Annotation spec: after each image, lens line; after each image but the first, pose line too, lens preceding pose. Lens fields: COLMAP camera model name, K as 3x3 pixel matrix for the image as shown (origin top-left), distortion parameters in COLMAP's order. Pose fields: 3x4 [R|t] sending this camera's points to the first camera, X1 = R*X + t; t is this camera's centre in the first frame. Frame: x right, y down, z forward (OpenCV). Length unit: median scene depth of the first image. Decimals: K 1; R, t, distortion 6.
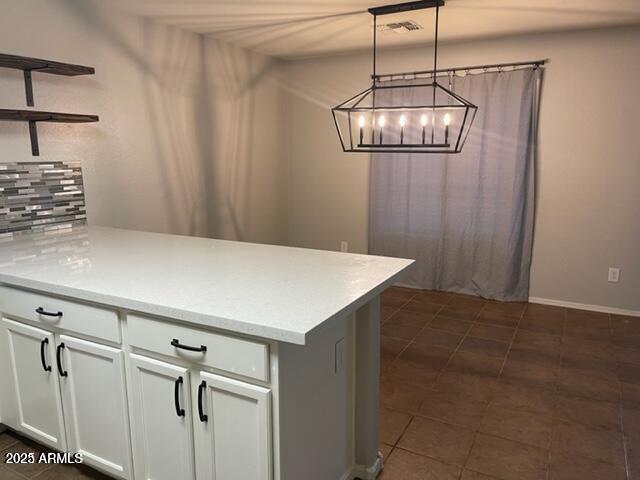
lens RADIAL K [[483.4, 0, 320.0], [0, 483.4, 240.0], [0, 0, 1]] dist [0.077683, -0.098680]
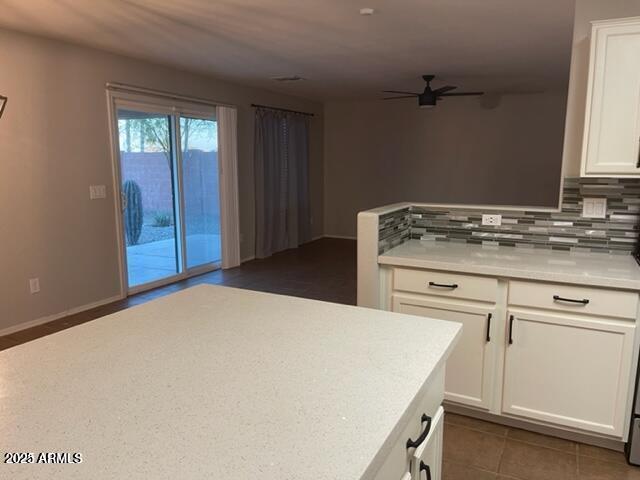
lens RADIAL K [[483.4, 0, 320.0], [0, 483.4, 240.0], [0, 0, 1]] dist [0.077683, -0.098680]
pose [[-0.027740, -0.161574, 0.986471, -0.437014], [0.175679, 0.970702, 0.163931, -0.093967], [-0.984057, 0.177850, 0.001458, 0.520144]]
